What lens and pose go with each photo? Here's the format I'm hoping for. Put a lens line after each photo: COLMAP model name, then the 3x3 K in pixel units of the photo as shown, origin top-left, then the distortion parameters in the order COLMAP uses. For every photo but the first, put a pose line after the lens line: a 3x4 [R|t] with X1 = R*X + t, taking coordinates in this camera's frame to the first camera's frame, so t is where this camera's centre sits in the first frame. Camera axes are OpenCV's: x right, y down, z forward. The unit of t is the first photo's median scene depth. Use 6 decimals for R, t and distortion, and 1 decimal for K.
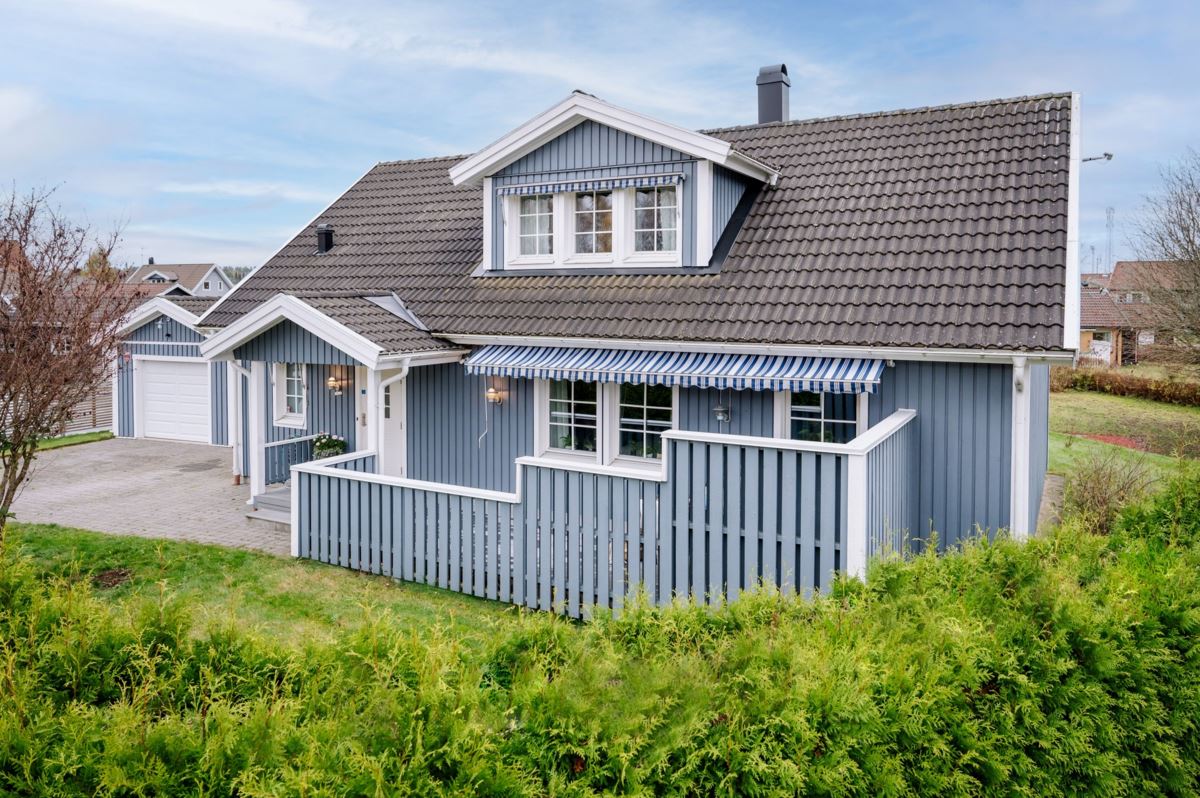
lens RADIAL K [[837.1, 0, 599.7], [0, 837.1, 437.6], [0, 0, 1]] dist [-0.003313, -0.001533]
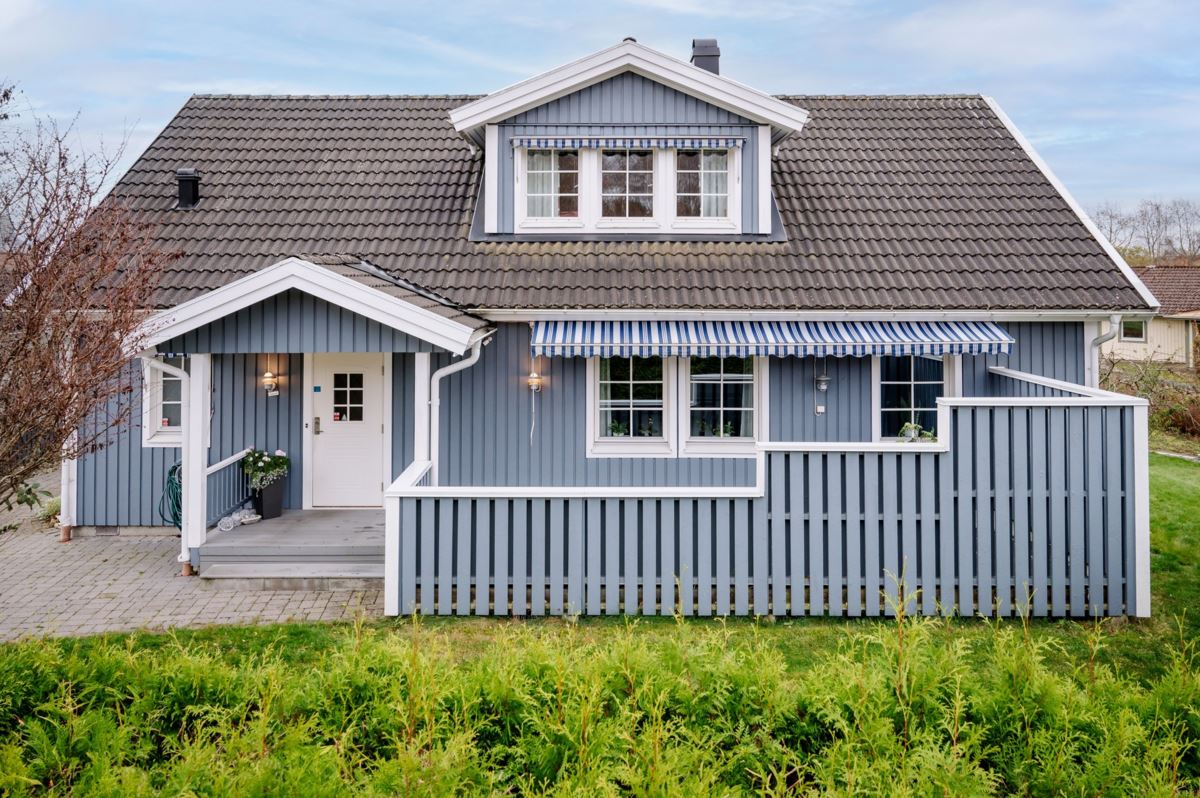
lens RADIAL K [[806.2, 0, 600.0], [0, 806.2, 399.0], [0, 0, 1]] dist [-0.017186, -0.000211]
pose [[0.863339, -0.084553, 0.497490, -0.501452], [0.085886, 0.996099, 0.020249, -0.044312], [-0.497262, 0.025246, 0.867233, 0.264691]]
